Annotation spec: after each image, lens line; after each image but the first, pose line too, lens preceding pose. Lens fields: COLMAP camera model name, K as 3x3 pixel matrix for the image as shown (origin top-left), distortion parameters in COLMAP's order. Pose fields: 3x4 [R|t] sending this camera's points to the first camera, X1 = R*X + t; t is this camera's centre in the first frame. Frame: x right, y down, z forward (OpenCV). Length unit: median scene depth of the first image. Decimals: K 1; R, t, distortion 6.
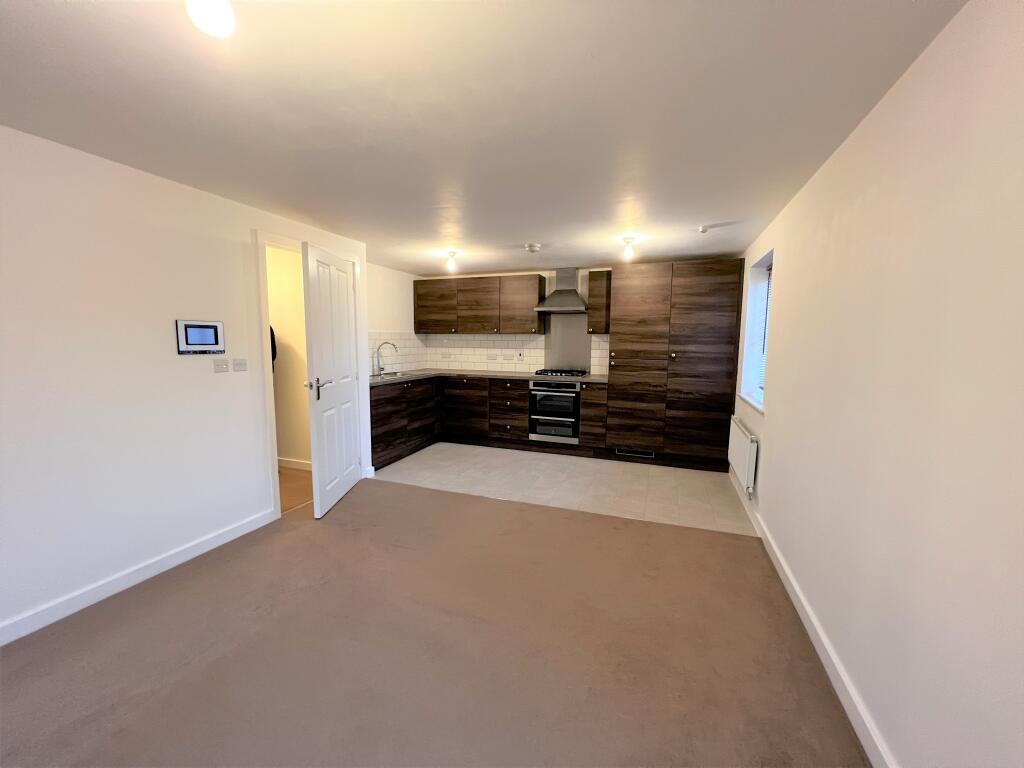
lens RADIAL K [[408.4, 0, 510.8], [0, 408.4, 384.2], [0, 0, 1]] dist [0.000611, -0.000052]
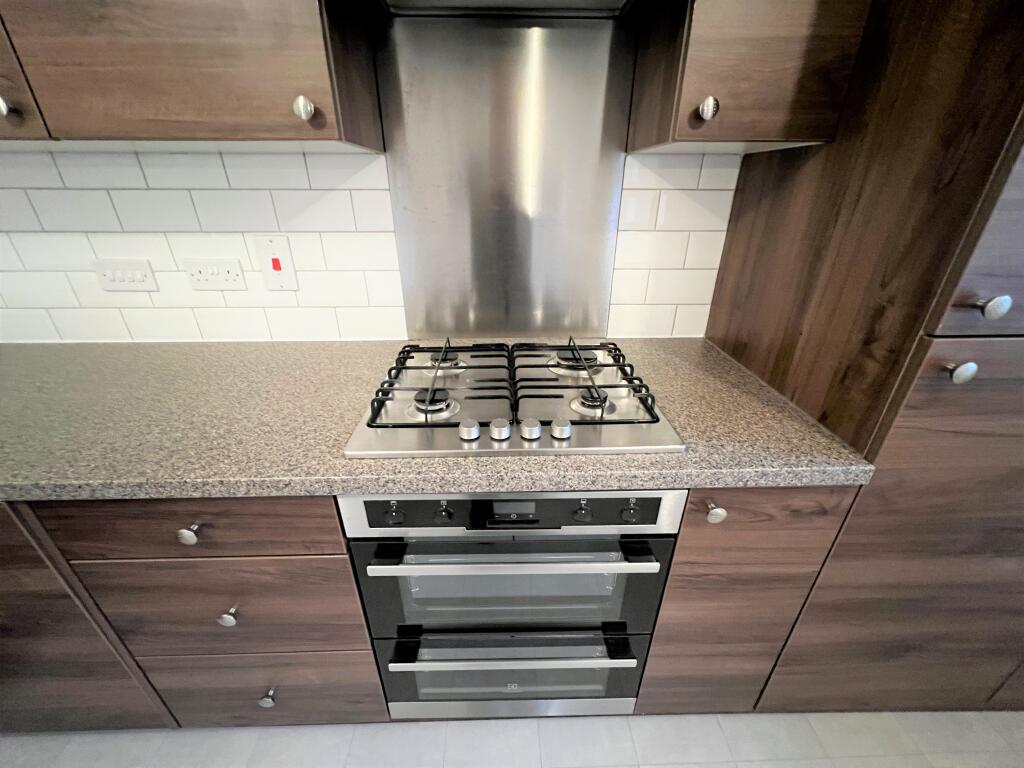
lens RADIAL K [[408.4, 0, 513.5], [0, 408.4, 386.4], [0, 0, 1]] dist [0.000611, -0.000052]
pose [[0.928725, -0.169890, 0.329556, 0.066391], [0.047269, 0.935844, 0.349229, -0.097030], [-0.367743, -0.308760, 0.877173, 0.907569]]
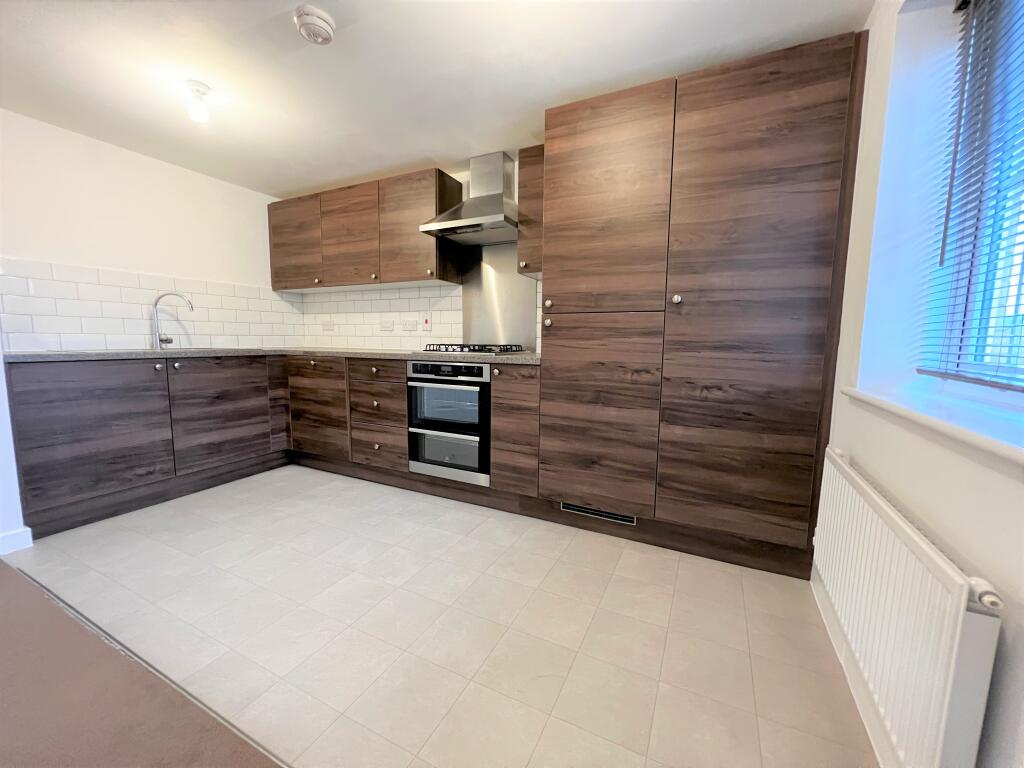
lens RADIAL K [[408.4, 0, 511.8], [0, 408.4, 386.5], [0, 0, 1]] dist [0.000611, -0.000052]
pose [[0.994315, 0.015120, -0.105399, 0.250962], [-0.014521, 0.999874, 0.006445, 0.019692], [0.105483, -0.004878, 0.994409, 0.510431]]
